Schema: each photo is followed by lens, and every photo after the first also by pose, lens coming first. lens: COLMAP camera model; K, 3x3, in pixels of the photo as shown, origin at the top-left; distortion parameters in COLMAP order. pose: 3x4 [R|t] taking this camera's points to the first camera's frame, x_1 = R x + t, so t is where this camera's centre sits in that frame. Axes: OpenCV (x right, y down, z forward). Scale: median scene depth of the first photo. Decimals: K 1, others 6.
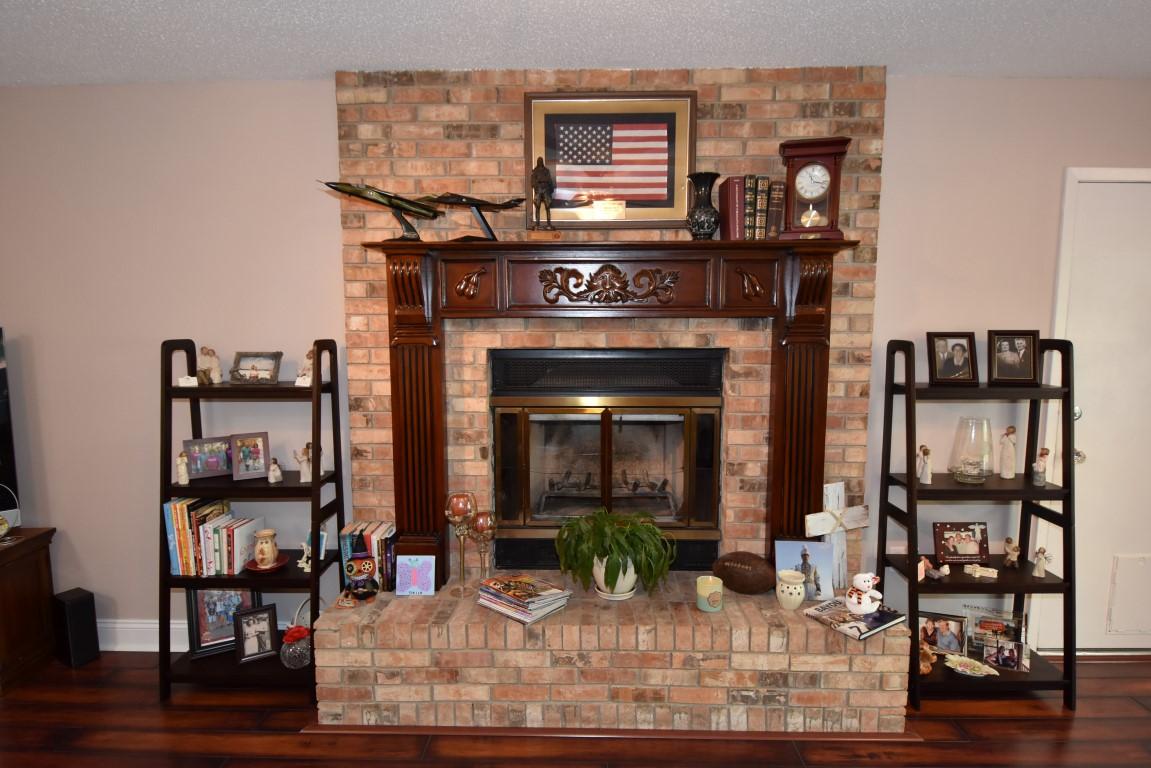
lens RADIAL K [[648.8, 0, 576.1], [0, 648.8, 397.8], [0, 0, 1]] dist [0.005276, 0.000643]
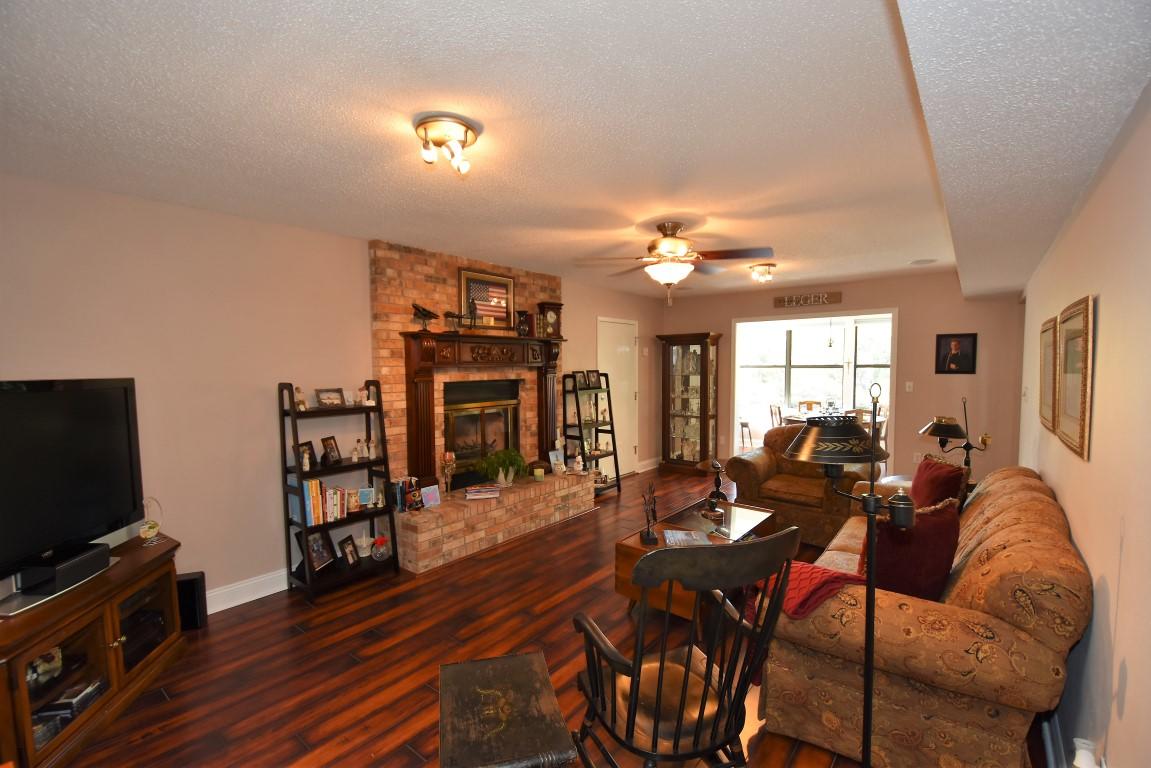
lens RADIAL K [[503.4, 0, 577.5], [0, 503.4, 395.1], [0, 0, 1]] dist [0.013155, -0.020852]
pose [[0.603723, -0.053458, 0.795400, -1.204927], [0.095211, 0.995443, -0.005364, 0.015621], [-0.791488, 0.078970, 0.606061, -0.327024]]
